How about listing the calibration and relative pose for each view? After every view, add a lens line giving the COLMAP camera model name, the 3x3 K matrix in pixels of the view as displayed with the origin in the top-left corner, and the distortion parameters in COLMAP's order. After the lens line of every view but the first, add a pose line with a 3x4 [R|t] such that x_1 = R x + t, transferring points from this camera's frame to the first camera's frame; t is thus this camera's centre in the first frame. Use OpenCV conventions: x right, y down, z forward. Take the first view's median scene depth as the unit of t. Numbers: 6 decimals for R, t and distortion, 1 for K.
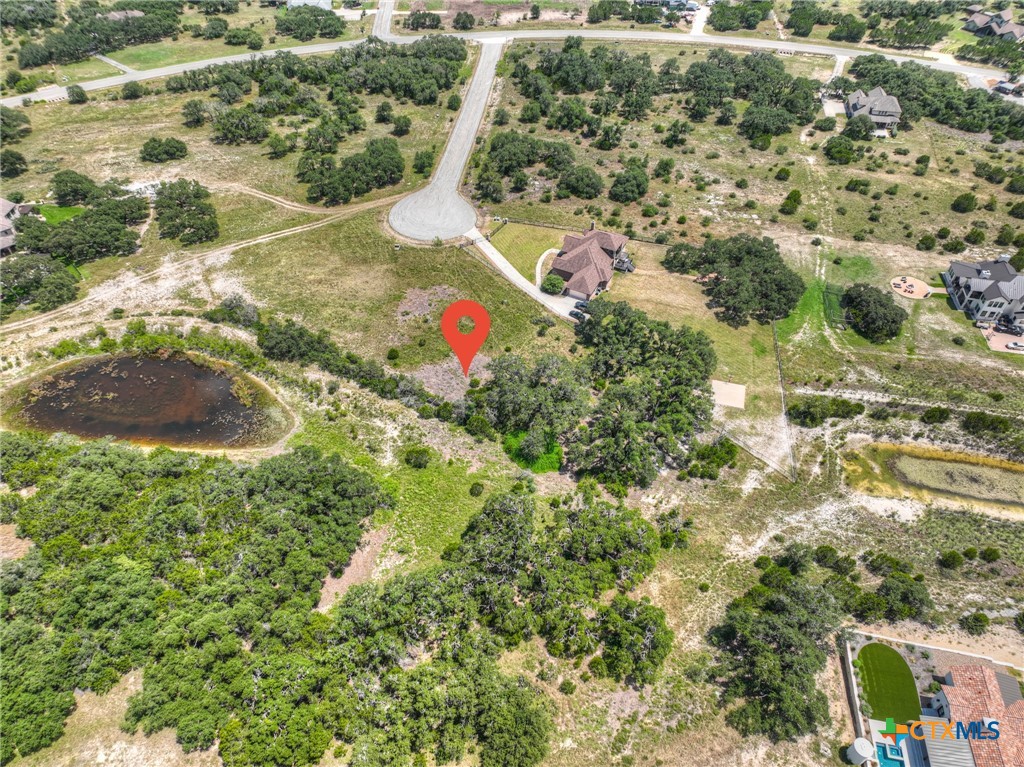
lens RADIAL K [[719.2, 0, 512.6], [0, 719.2, 382.0], [0, 0, 1]] dist [-0.005257, 0.024786]
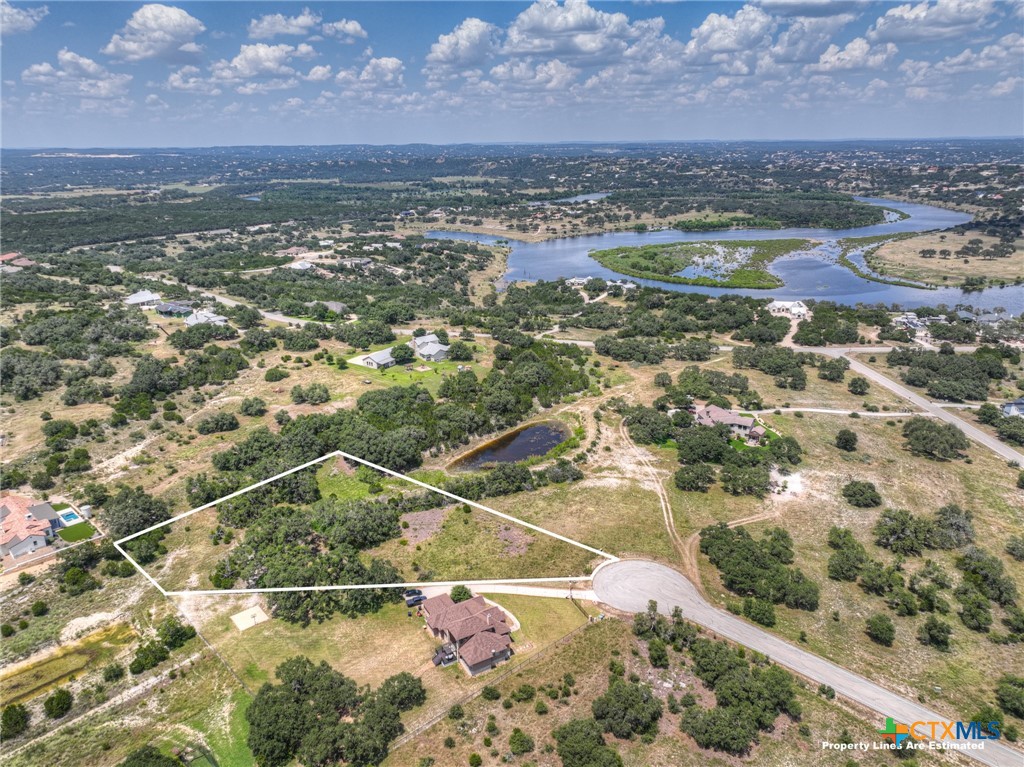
lens RADIAL K [[719.2, 0, 512.6], [0, 719.2, 382.0], [0, 0, 1]] dist [-0.005257, 0.024786]
pose [[-0.555574, 0.265185, -0.788045, 0.743372], [-0.587538, 0.545423, 0.597756, -0.958555], [0.588334, 0.795104, -0.147216, 0.949618]]
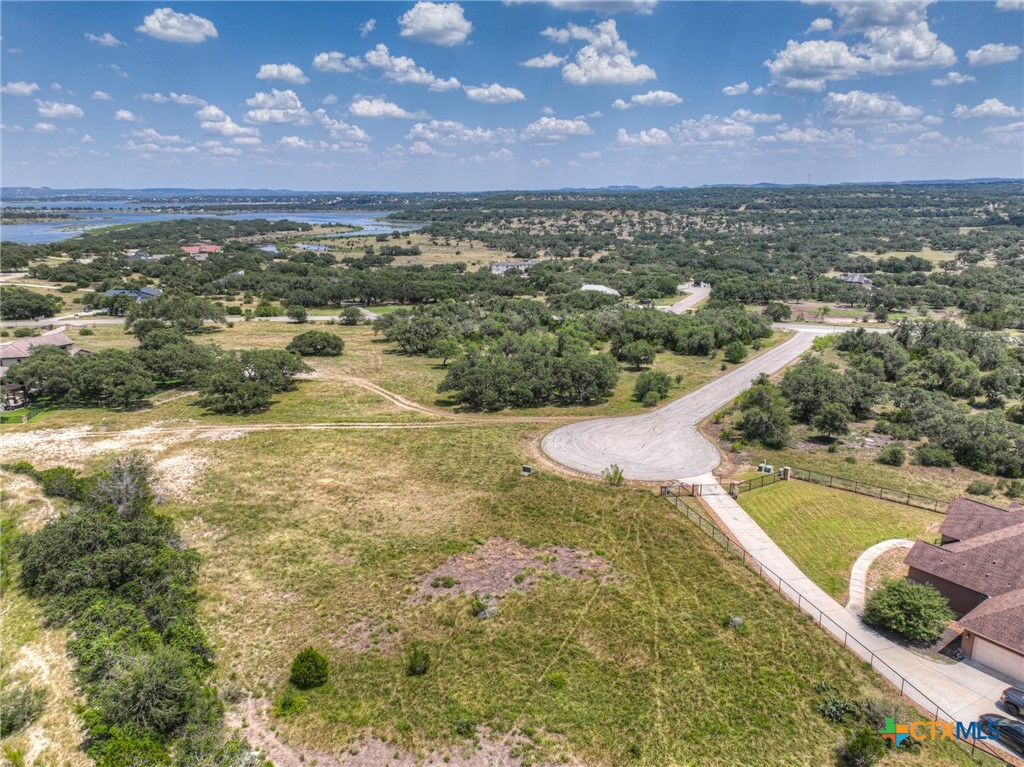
lens RADIAL K [[719.2, 0, 512.6], [0, 719.2, 382.0], [0, 0, 1]] dist [-0.005257, 0.024786]
pose [[0.898829, 0.101847, -0.426301, 0.025061], [-0.305924, 0.842295, -0.443791, -0.029333], [0.313873, 0.529308, 0.788237, 0.646958]]
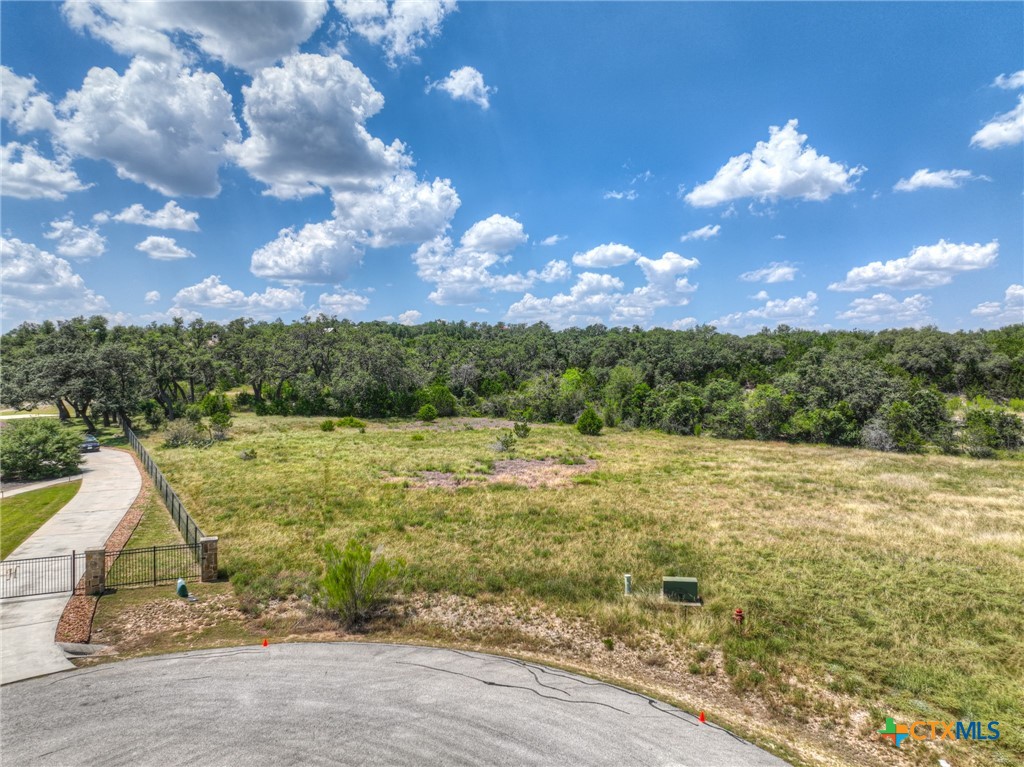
lens RADIAL K [[719.2, 0, 512.6], [0, 719.2, 382.0], [0, 0, 1]] dist [-0.005257, 0.024786]
pose [[-0.990104, -0.003557, 0.140287, -0.160866], [0.098693, 0.693033, 0.714118, -0.330857], [-0.099764, 0.720897, -0.685824, 1.146206]]
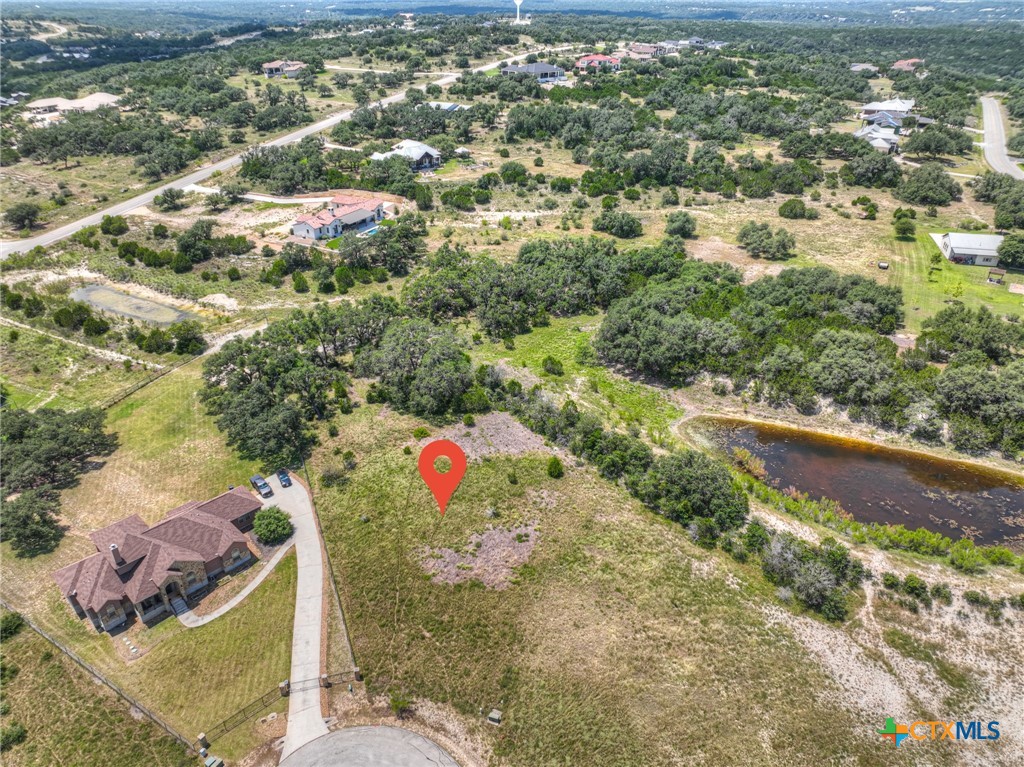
lens RADIAL K [[719.2, 0, 512.6], [0, 719.2, 382.0], [0, 0, 1]] dist [-0.005257, 0.024786]
pose [[-0.954325, -0.152420, 0.256967, -0.268340], [0.207153, 0.282213, 0.936720, -0.684222], [-0.215294, 0.947166, -0.237749, 0.983296]]
